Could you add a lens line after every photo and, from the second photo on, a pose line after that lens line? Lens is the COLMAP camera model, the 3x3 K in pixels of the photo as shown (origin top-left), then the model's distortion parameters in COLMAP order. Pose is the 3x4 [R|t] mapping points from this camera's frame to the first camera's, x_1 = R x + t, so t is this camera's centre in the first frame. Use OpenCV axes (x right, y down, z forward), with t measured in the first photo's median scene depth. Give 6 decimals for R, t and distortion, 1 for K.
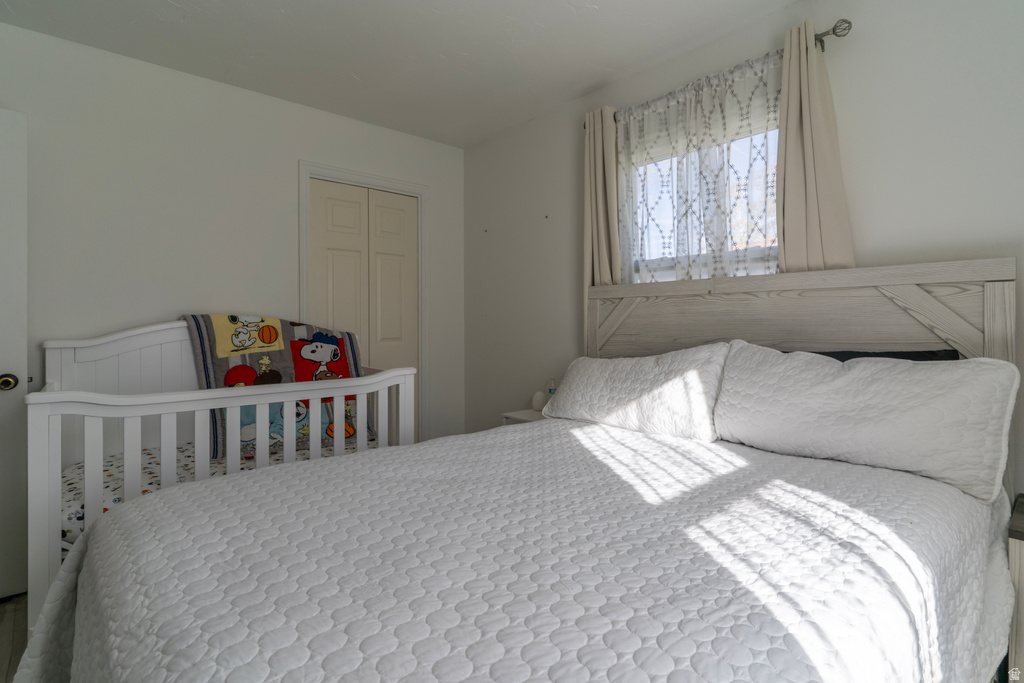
lens RADIAL K [[492.9, 0, 509.9], [0, 492.9, 323.9], [0, 0, 1]] dist [0.001004, 0.000335]
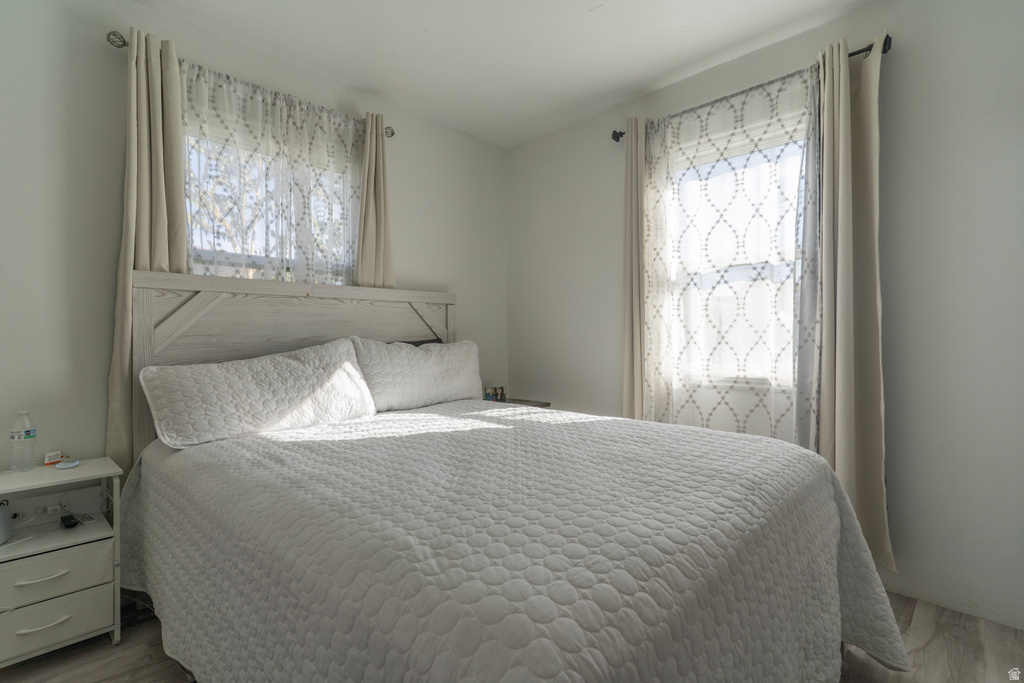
lens RADIAL K [[491.4, 0, 512.0], [0, 491.4, 341.5], [0, 0, 1]] dist [0.001452, -0.000208]
pose [[-0.088278, -0.027510, 0.995716, -0.779544], [-0.005622, 0.999616, 0.027119, 0.008492], [-0.996080, -0.003204, -0.088399, 0.644295]]
